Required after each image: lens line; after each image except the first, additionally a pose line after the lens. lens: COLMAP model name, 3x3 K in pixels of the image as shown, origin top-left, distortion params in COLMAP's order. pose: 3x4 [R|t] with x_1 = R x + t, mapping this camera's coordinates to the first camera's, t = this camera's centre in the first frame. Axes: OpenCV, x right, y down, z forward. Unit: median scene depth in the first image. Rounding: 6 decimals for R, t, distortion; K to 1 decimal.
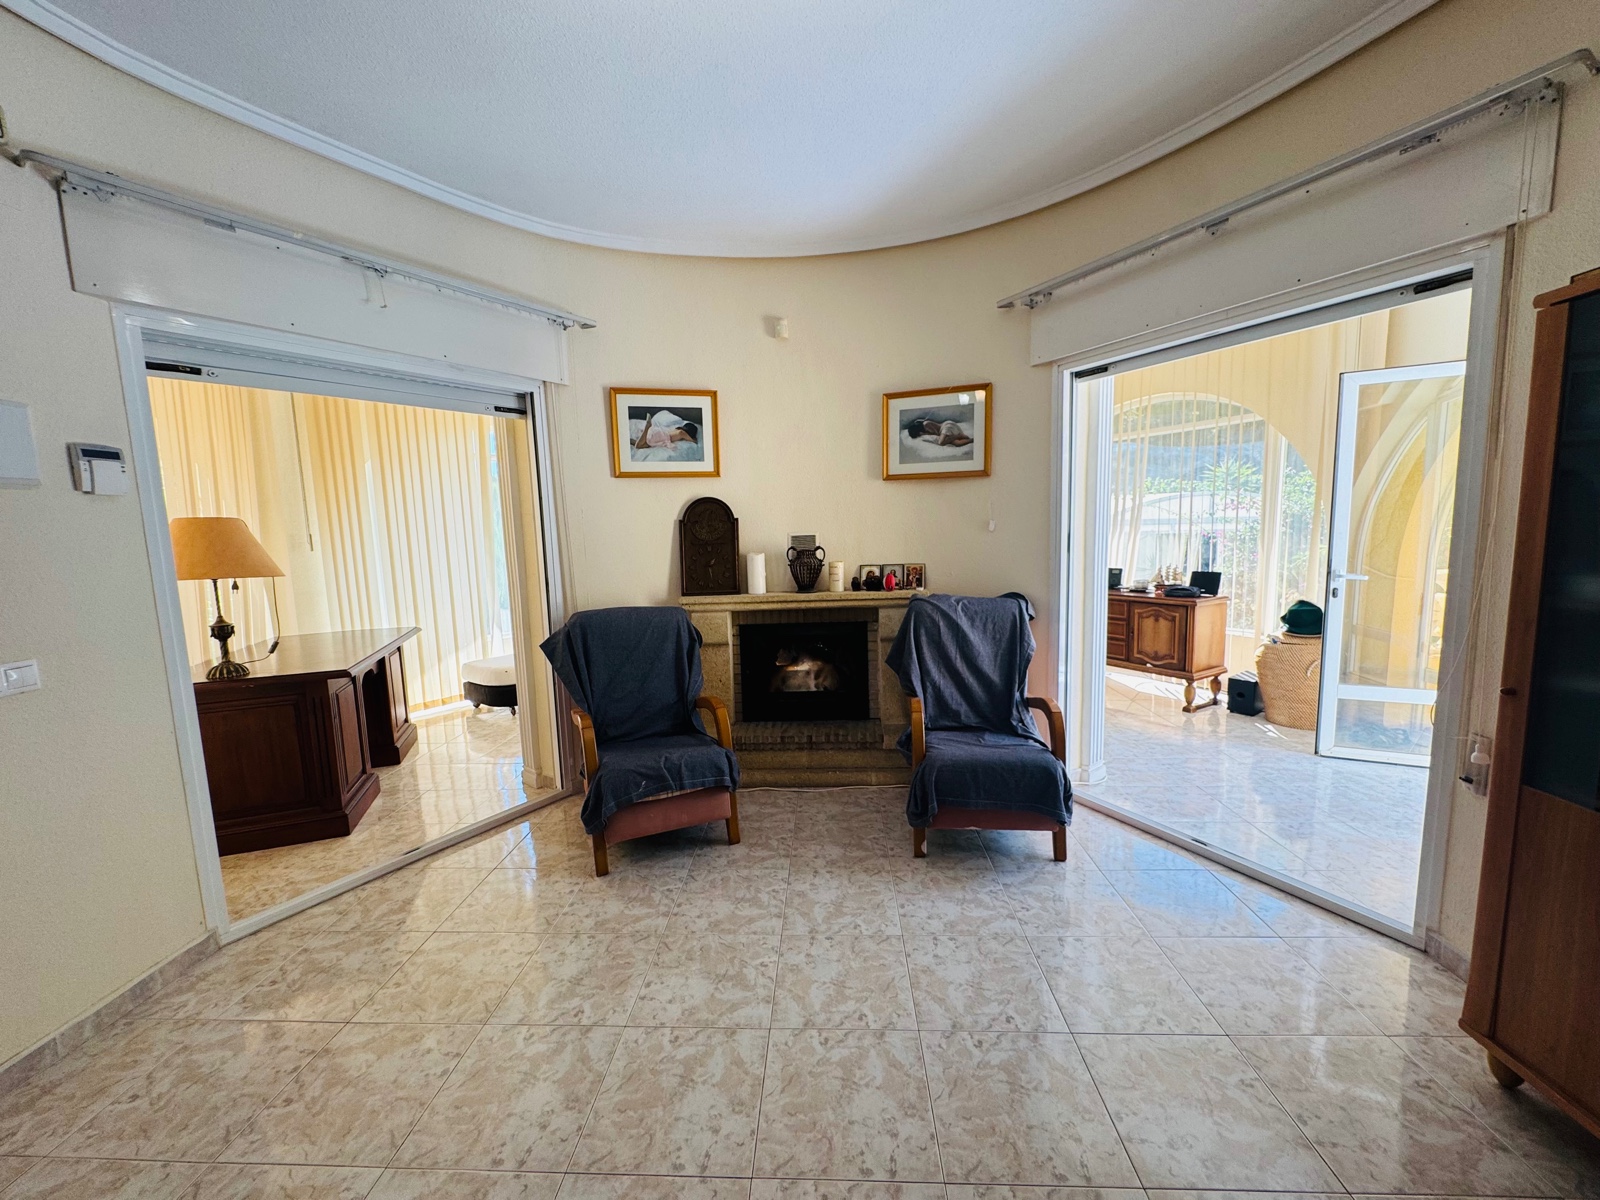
lens RADIAL K [[637.9, 0, 797.7], [0, 637.9, 601.9], [0, 0, 1]] dist [-0.002087, 0.000156]
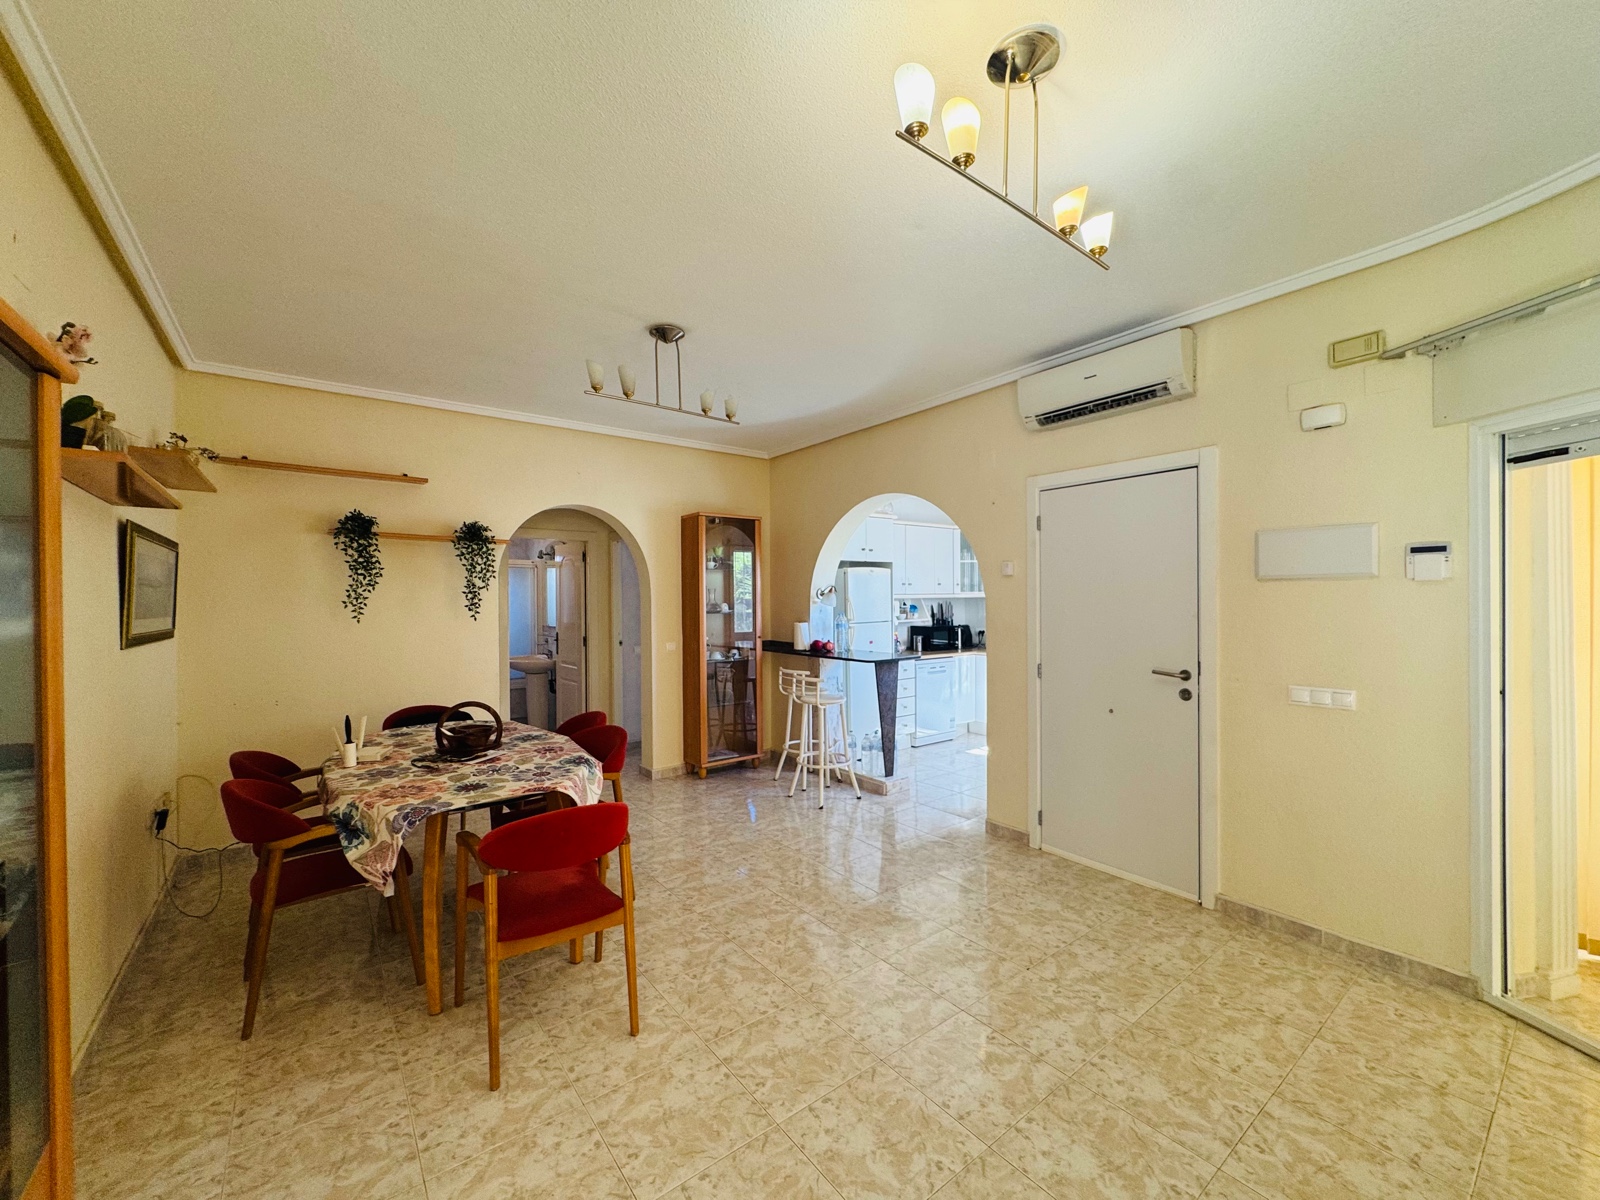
lens RADIAL K [[637.9, 0, 808.1], [0, 637.9, 595.5], [0, 0, 1]] dist [-0.002087, 0.000156]
pose [[-0.750629, 0.034880, -0.659803, 0.409862], [-0.047986, 0.993091, 0.107091, -0.124842], [0.658979, 0.112047, -0.743769, 0.657419]]
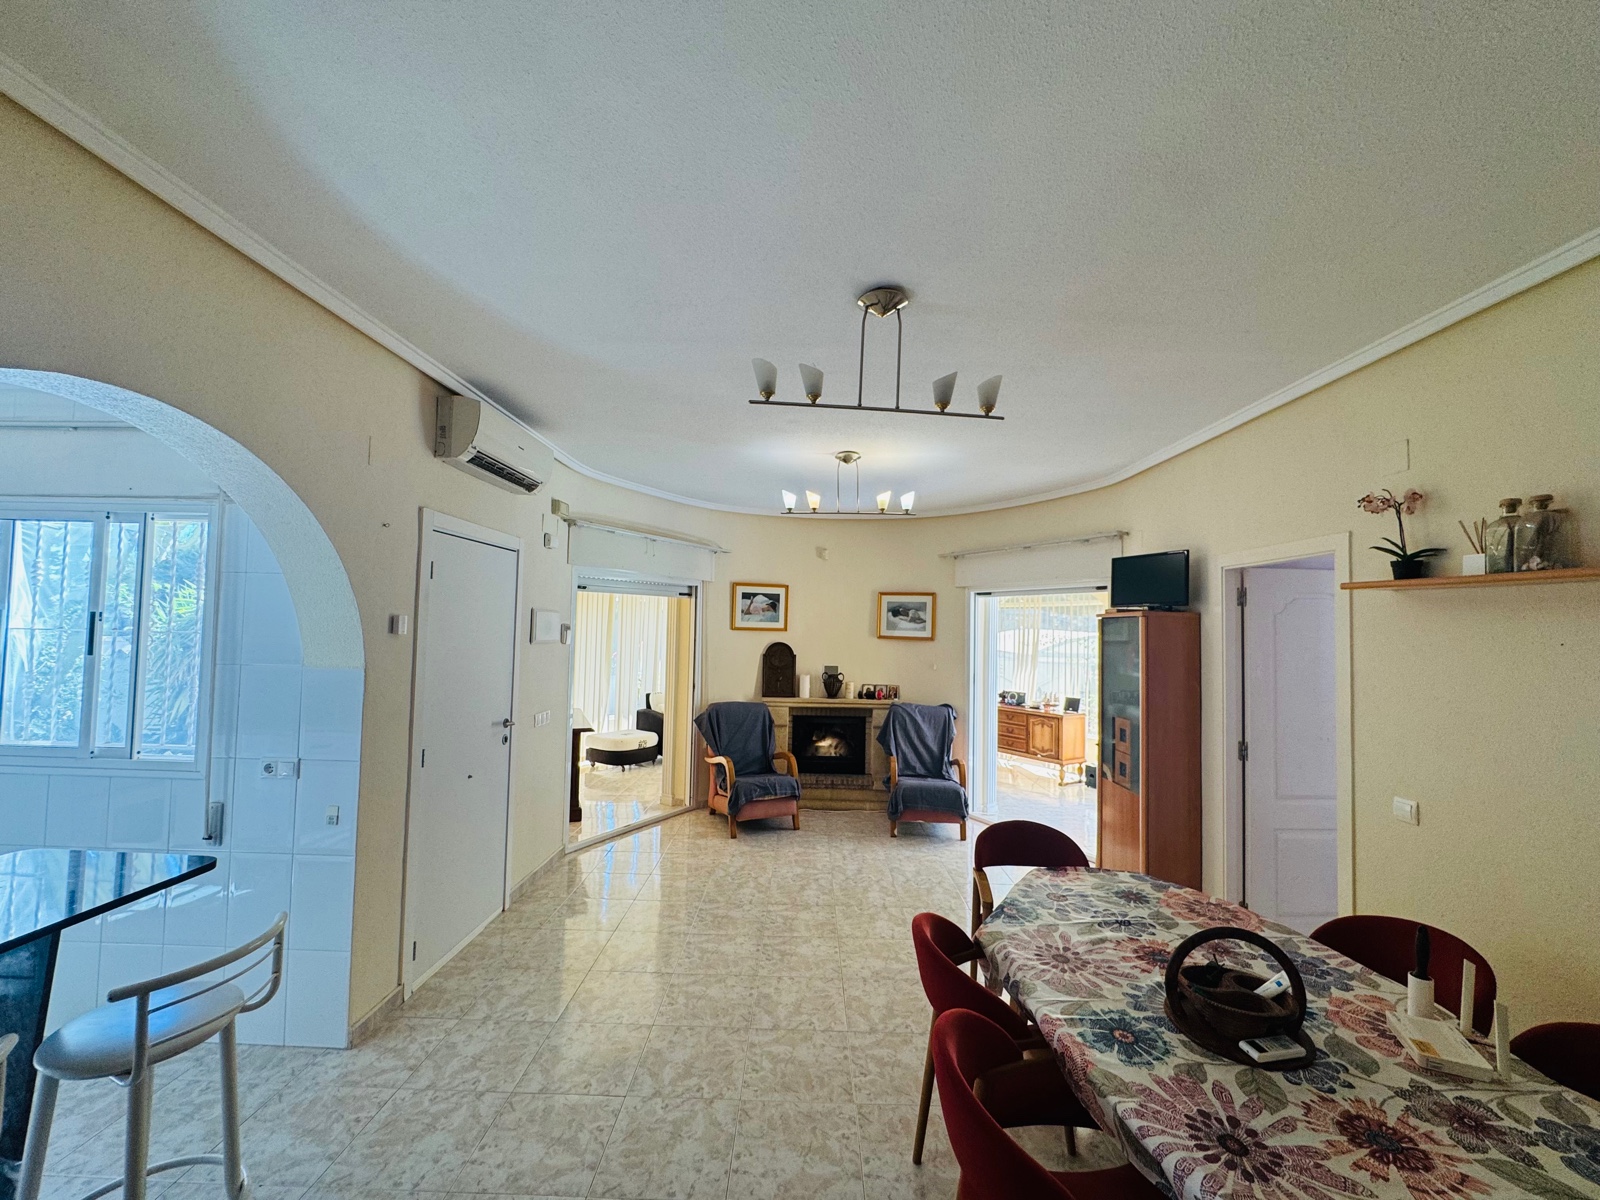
lens RADIAL K [[637.9, 0, 797.7], [0, 637.9, 600.9], [0, 0, 1]] dist [-0.002087, 0.000156]
pose [[0.997841, 0.054481, 0.036675, -0.169440], [-0.047743, 0.985209, -0.164574, 0.014954], [-0.045099, 0.162467, 0.985683, -0.822695]]
